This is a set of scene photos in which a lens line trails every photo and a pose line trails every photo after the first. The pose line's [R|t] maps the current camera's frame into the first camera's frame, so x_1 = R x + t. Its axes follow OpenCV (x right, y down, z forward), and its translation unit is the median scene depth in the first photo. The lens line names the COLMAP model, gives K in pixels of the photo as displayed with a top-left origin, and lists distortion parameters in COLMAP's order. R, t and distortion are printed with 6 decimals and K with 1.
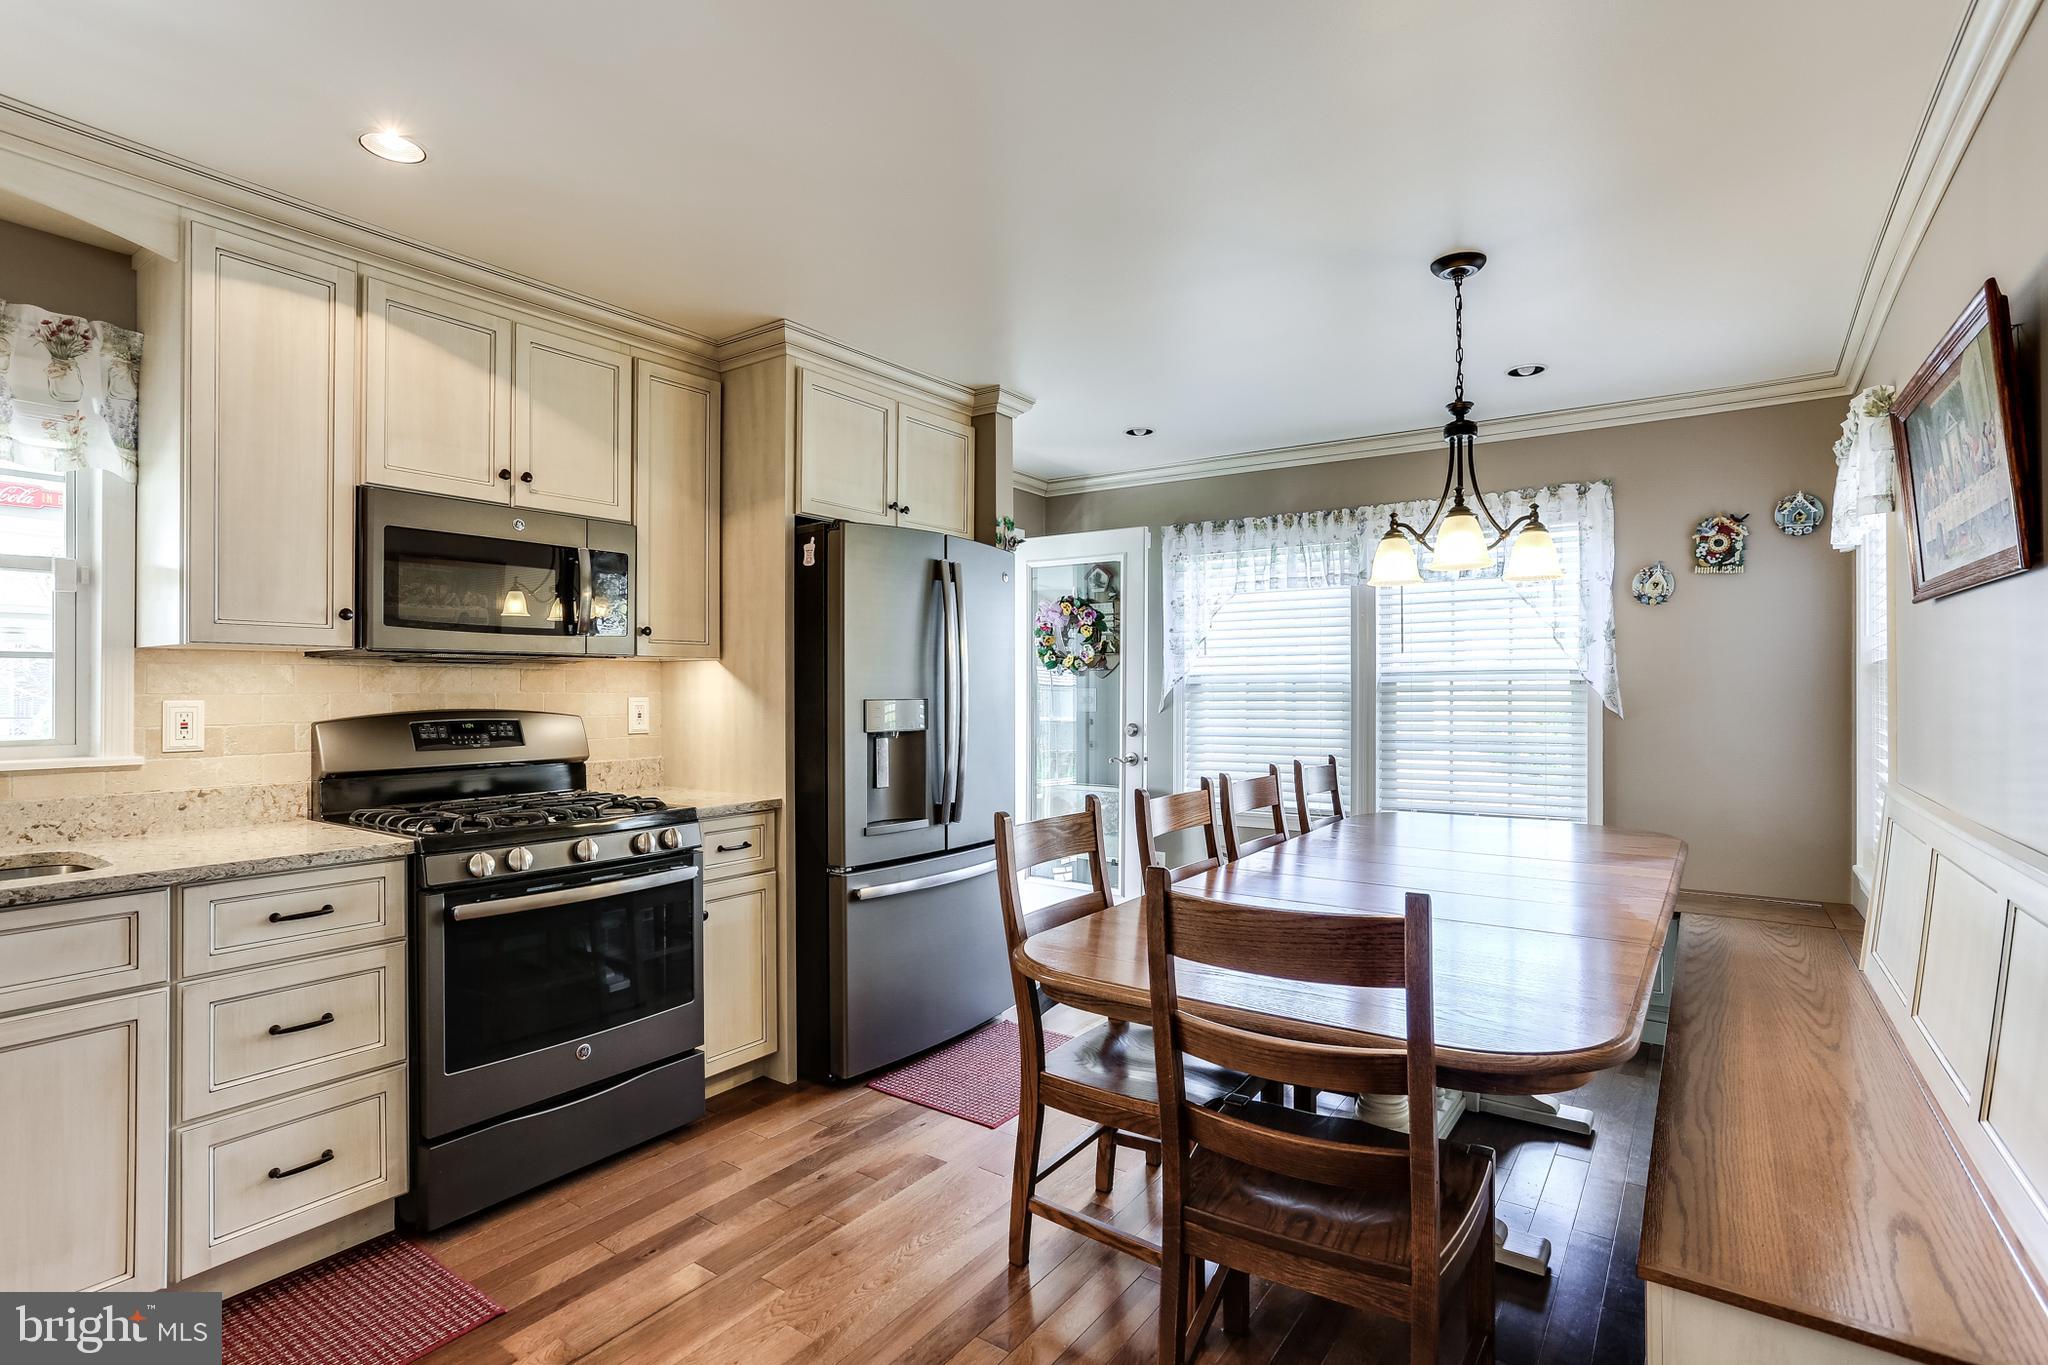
lens RADIAL K [[1014.5, 0, 1036.5], [0, 1014.5, 687.3], [0, 0, 1]] dist [-0.056000, 0.039418]
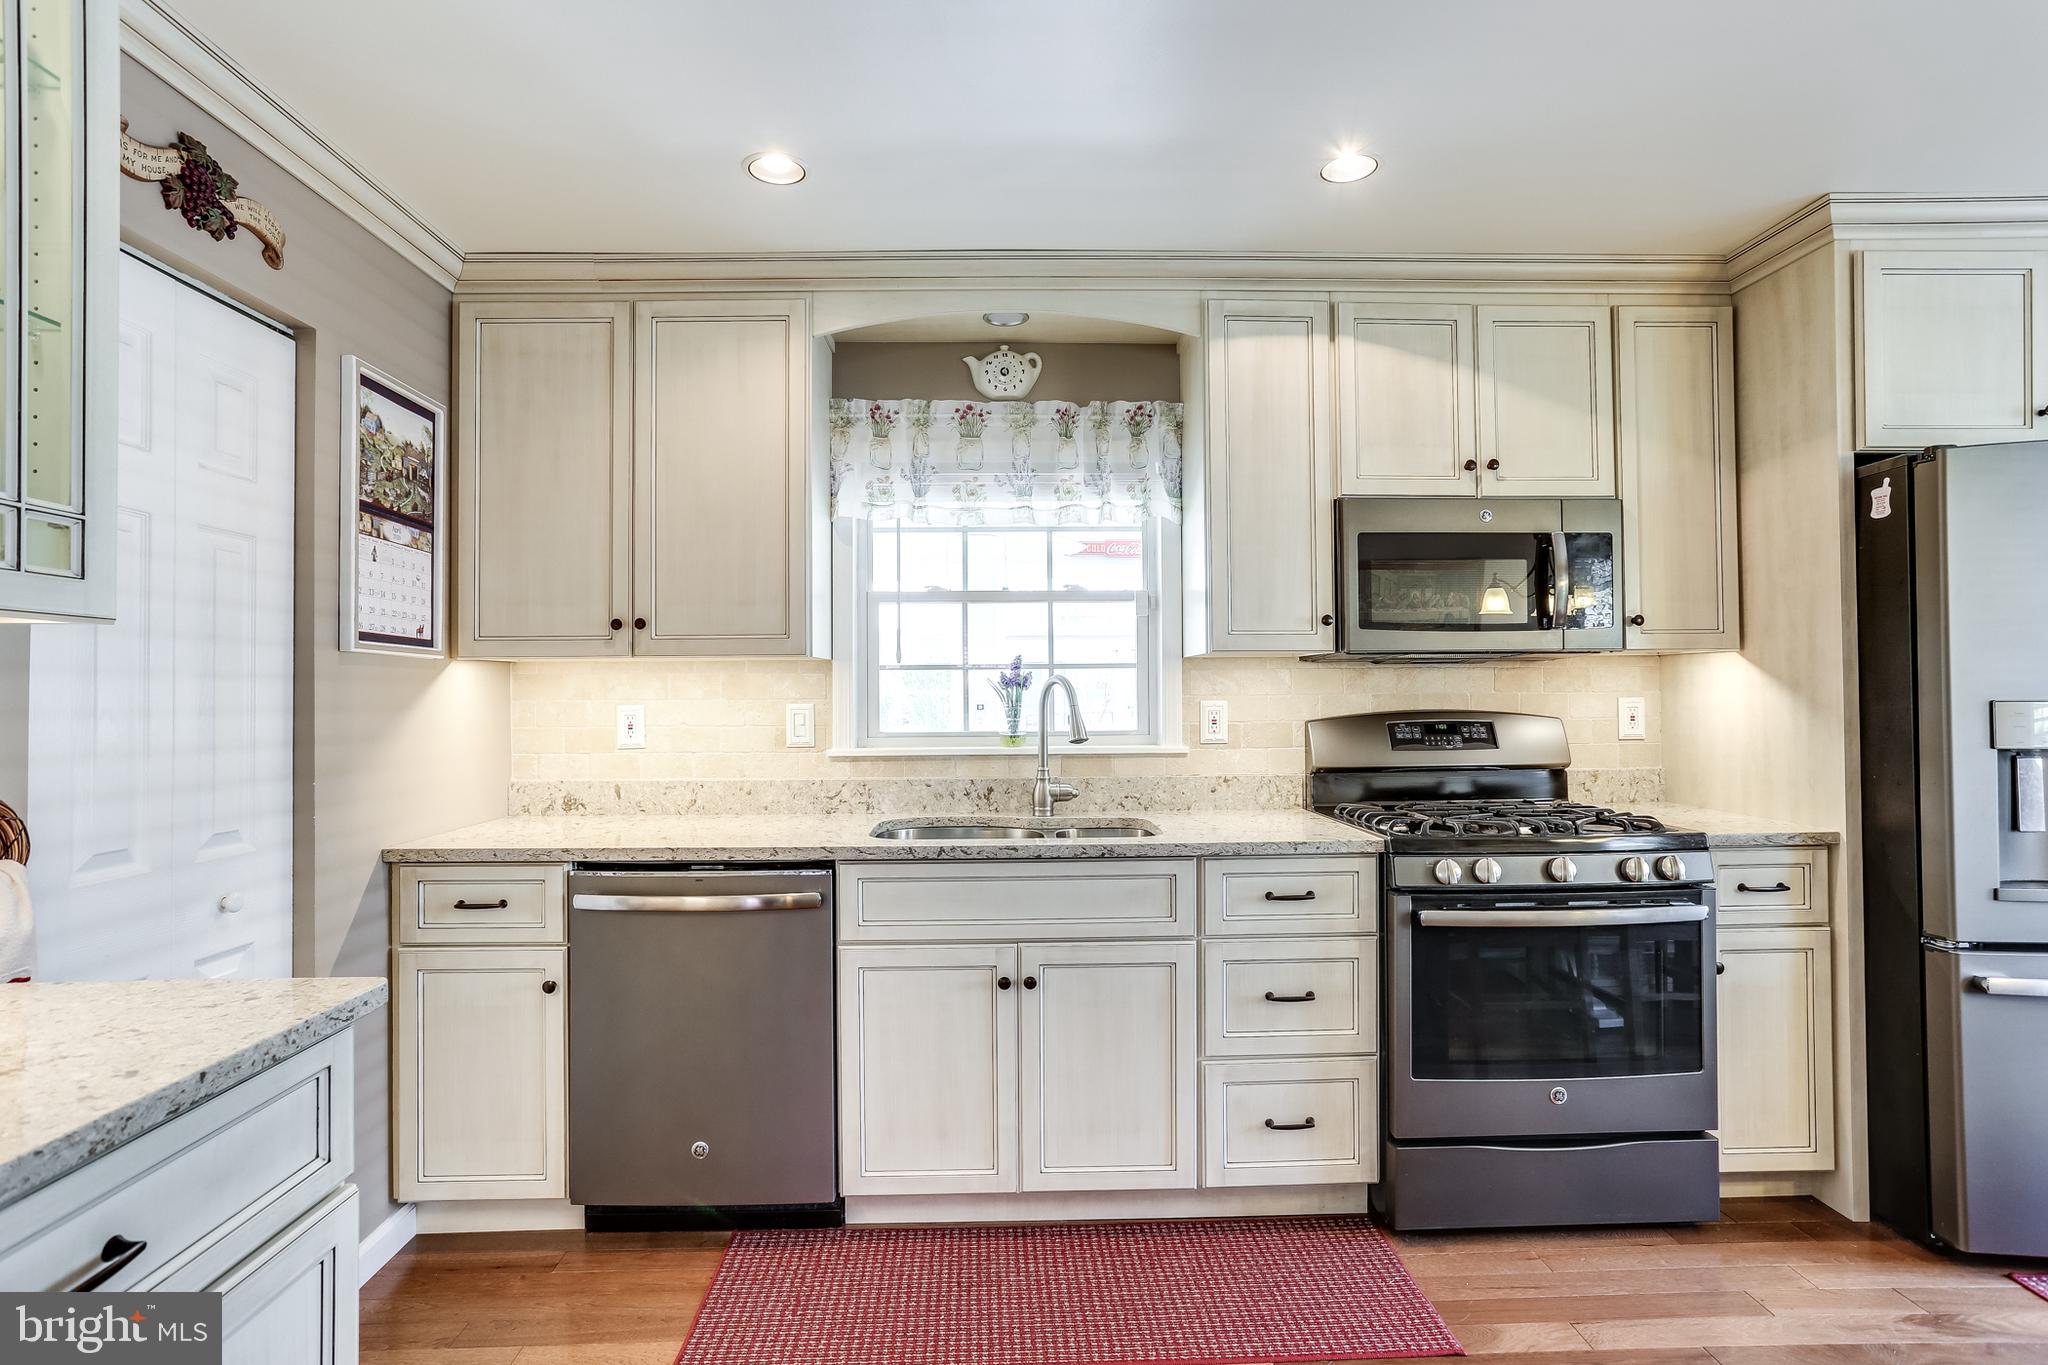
lens RADIAL K [[1014.5, 0, 999.5], [0, 1014.5, 680.2], [0, 0, 1]] dist [-0.051647, 0.030768]
pose [[0.579741, -0.013780, -0.814684, -0.012832], [0.008510, 0.999905, -0.010857, -0.000146], [0.814756, -0.000639, 0.579803, 0.075208]]
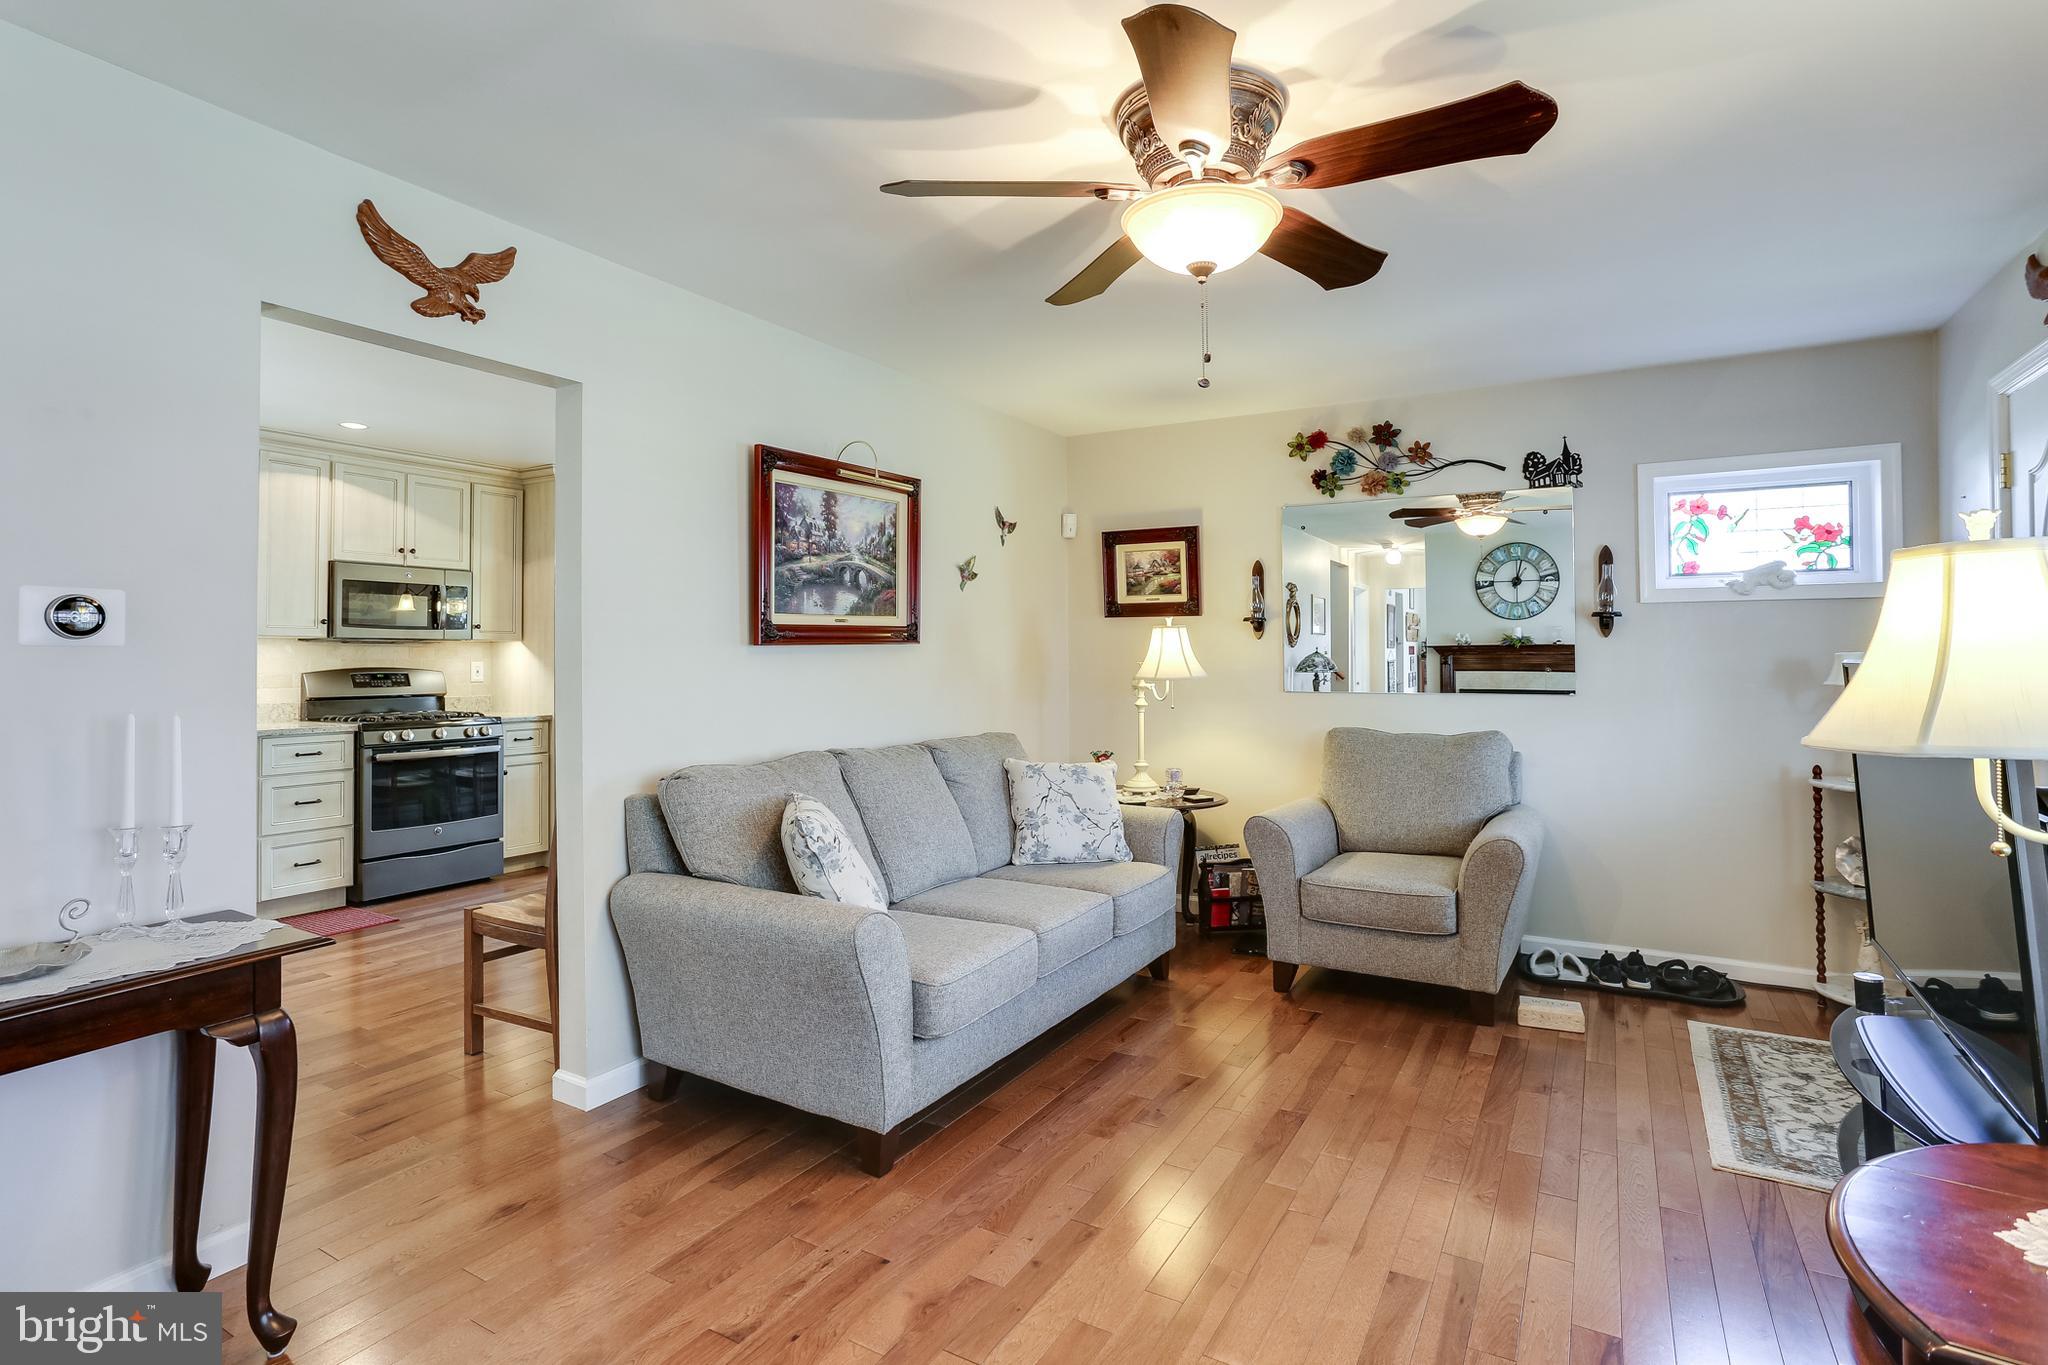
lens RADIAL K [[1004.2, 0, 1021.9], [0, 1004.2, 639.0], [0, 0, 1]] dist [-0.053117, 0.035404]
pose [[0.996752, -0.000305, 0.080534, 0.561366], [0.001784, 0.999831, -0.018298, 0.004840], [-0.080515, 0.018383, 0.996584, -1.096460]]
